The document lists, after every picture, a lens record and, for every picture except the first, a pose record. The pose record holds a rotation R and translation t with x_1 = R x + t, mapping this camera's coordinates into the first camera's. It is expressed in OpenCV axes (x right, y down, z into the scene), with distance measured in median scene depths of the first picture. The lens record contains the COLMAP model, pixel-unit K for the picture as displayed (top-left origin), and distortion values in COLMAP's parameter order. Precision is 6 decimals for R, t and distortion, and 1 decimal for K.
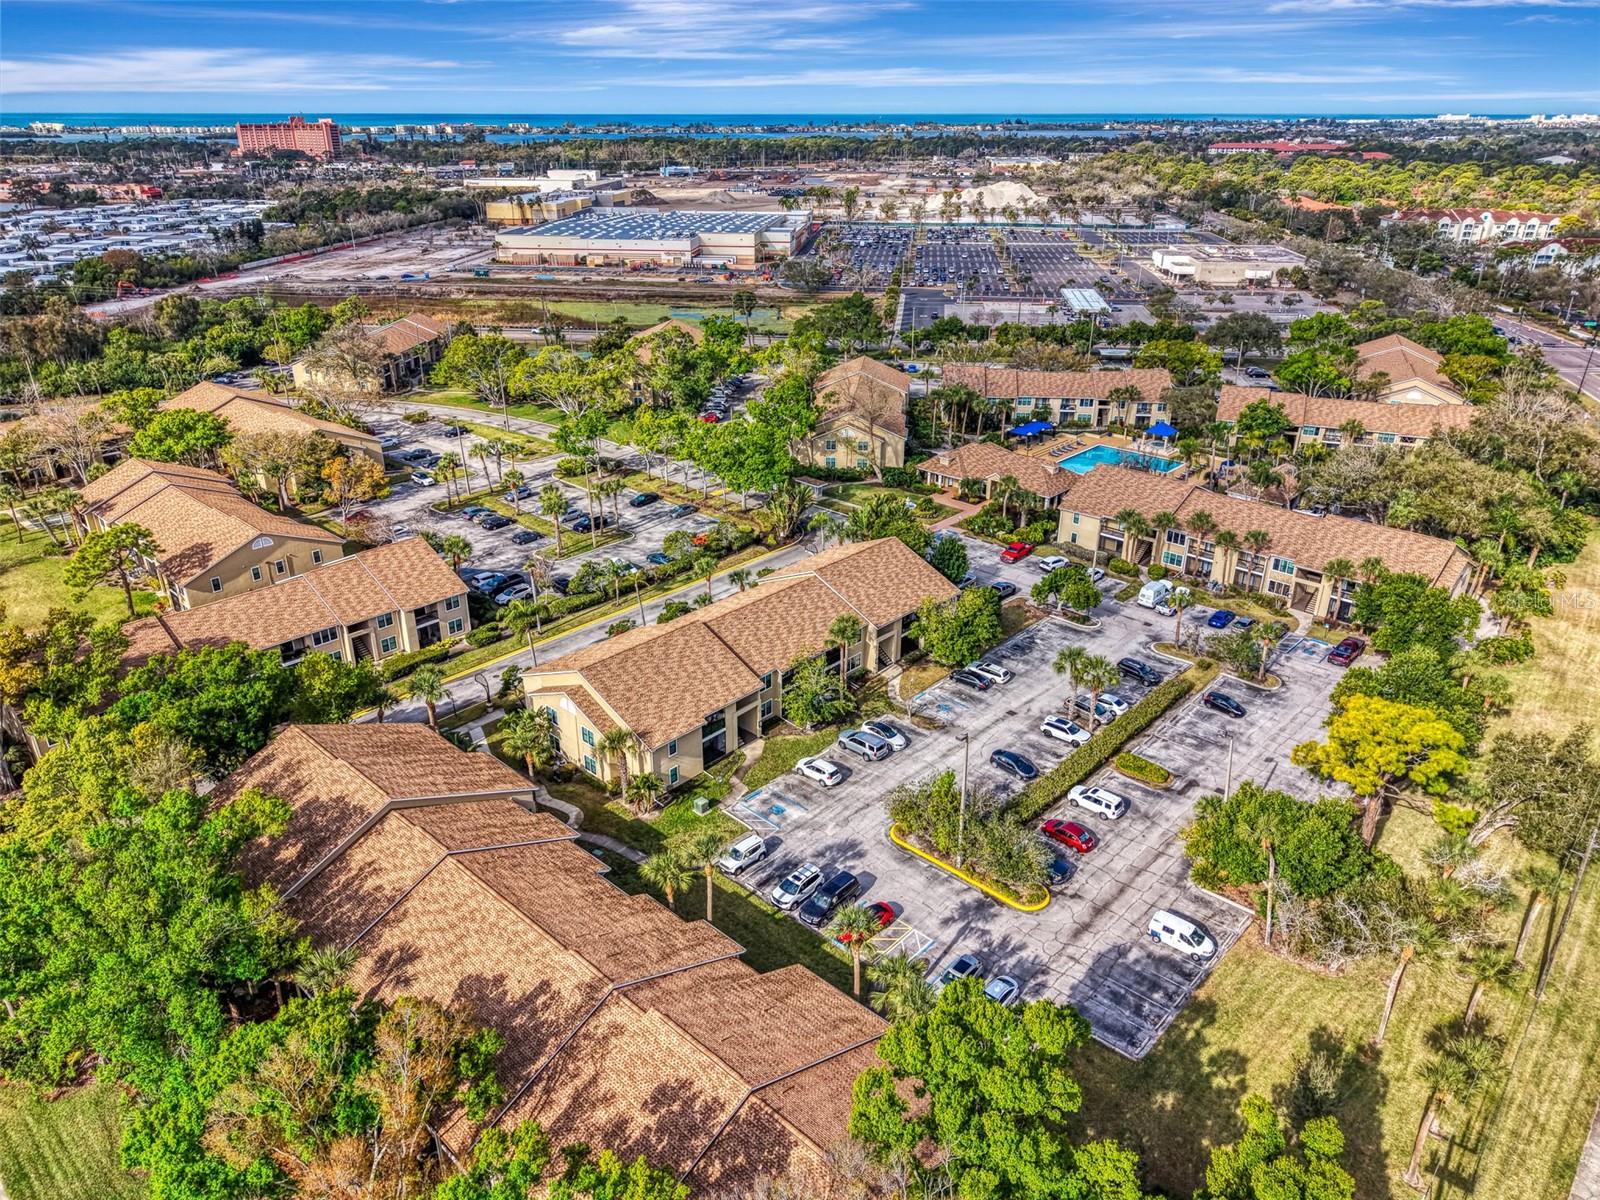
lens RADIAL K [[1063.8, 0, 798.8], [0, 1063.8, 606.8], [0, 0, 1]] dist [0.040103, -0.051182]
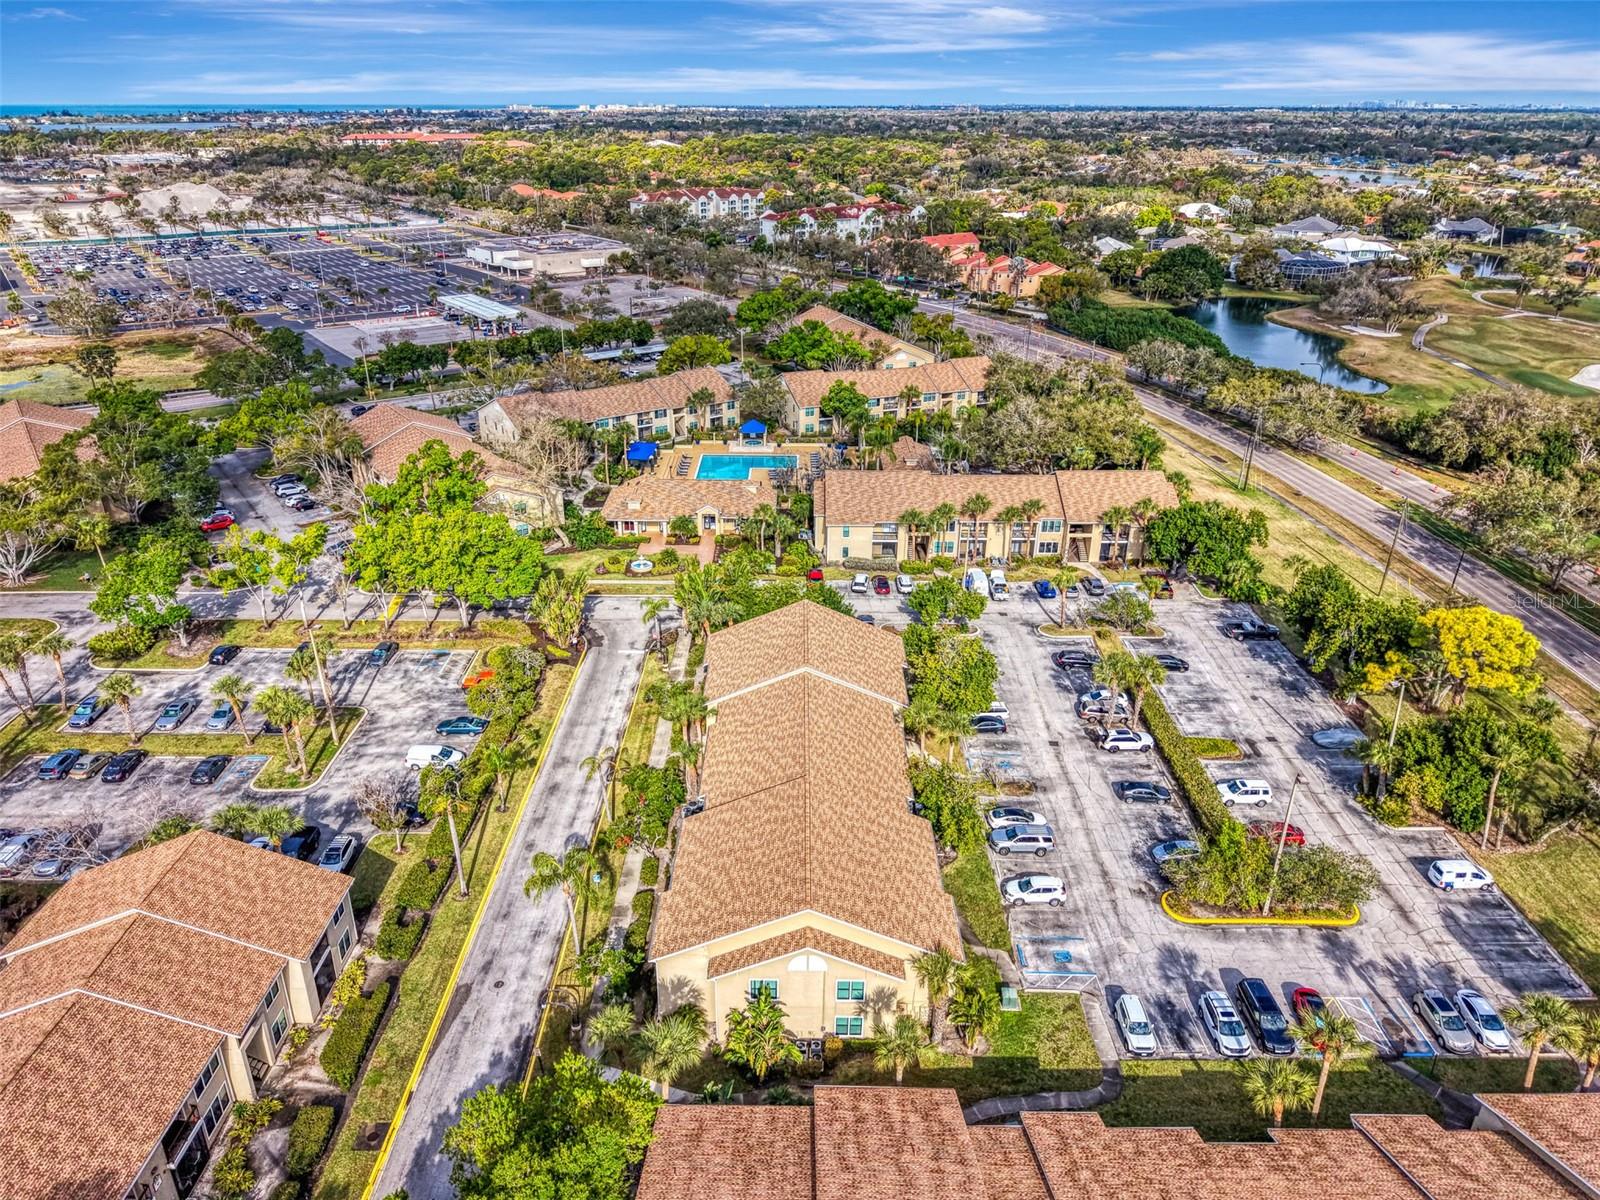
lens RADIAL K [[1063.8, 0, 798.8], [0, 1063.8, 606.8], [0, 0, 1]] dist [0.040103, -0.051182]
pose [[0.733789, -0.284919, 0.616745, -0.344251], [0.280614, 0.953862, 0.106790, -0.120450], [-0.618716, 0.094706, 0.779886, 0.262512]]
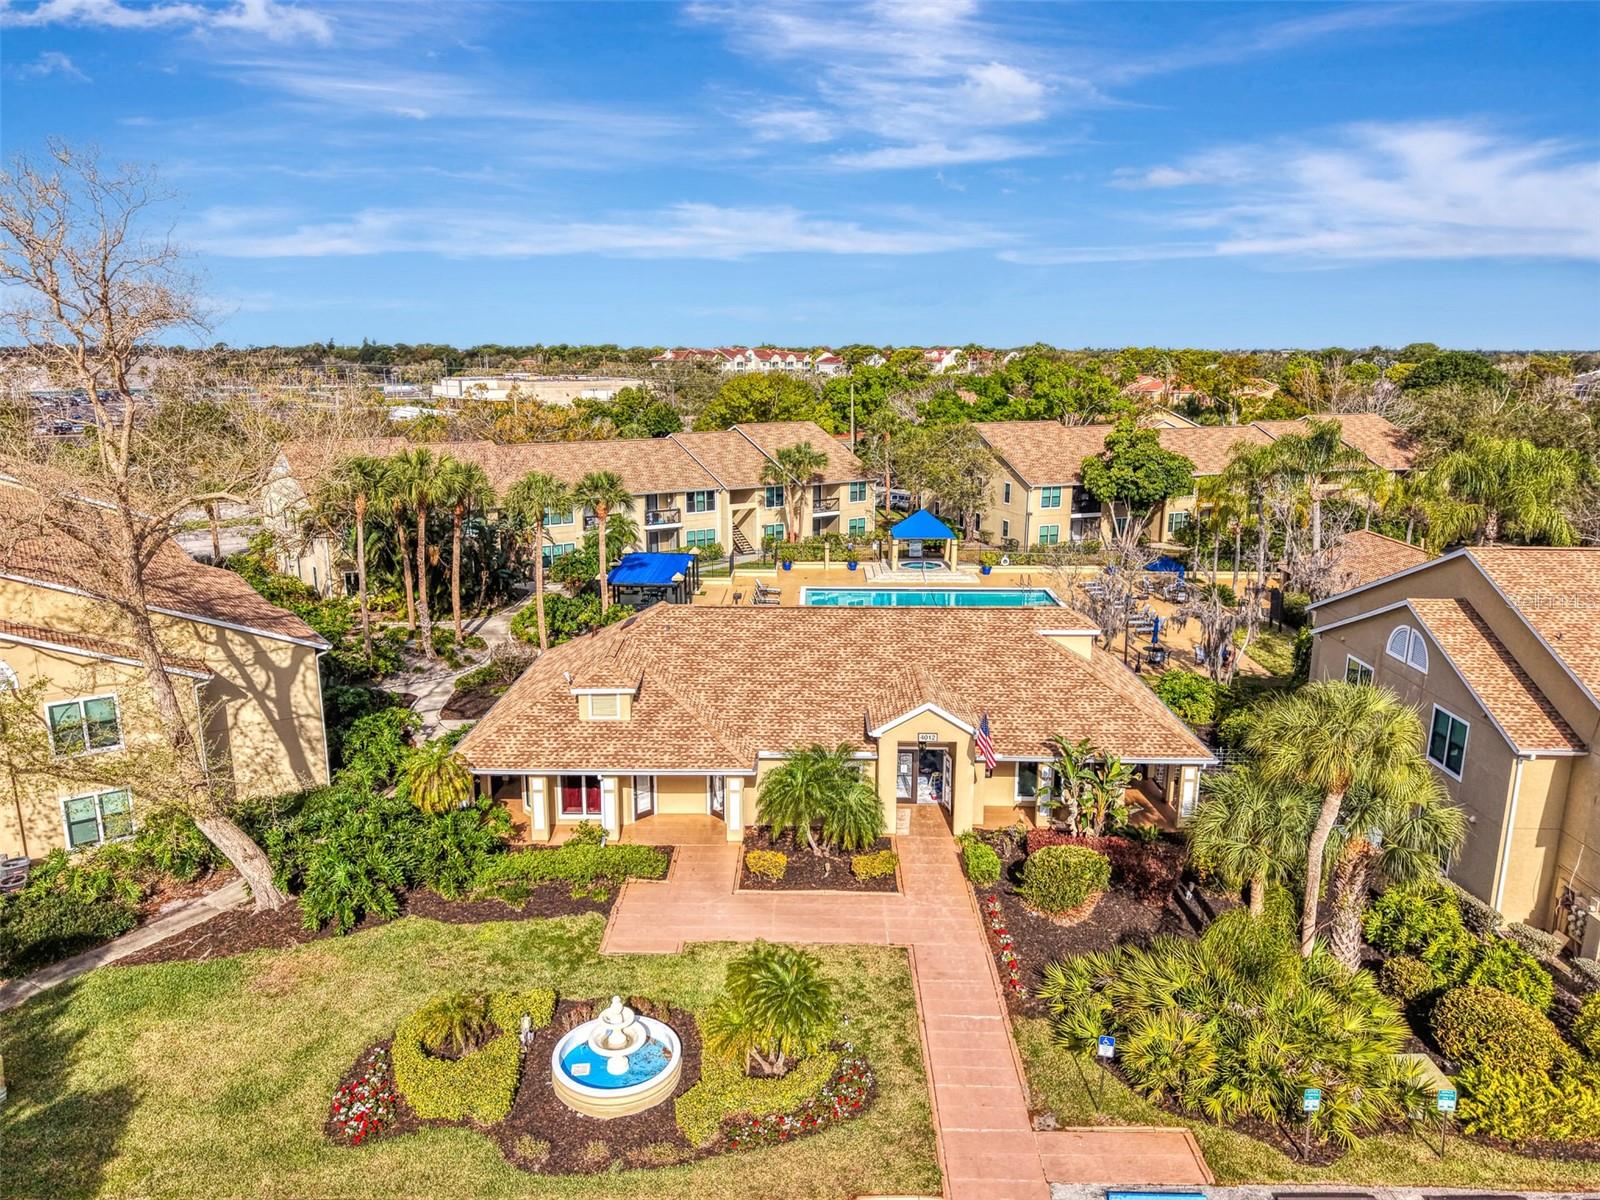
lens RADIAL K [[1077.8, 0, 804.0], [0, 1077.8, 600.2], [0, 0, 1]] dist [0.037305, -0.036168]
pose [[0.740559, -0.150257, 0.654978, 0.036327], [0.281961, 0.954211, -0.099899, -0.132927], [-0.609976, 0.258660, 0.749016, 0.870642]]
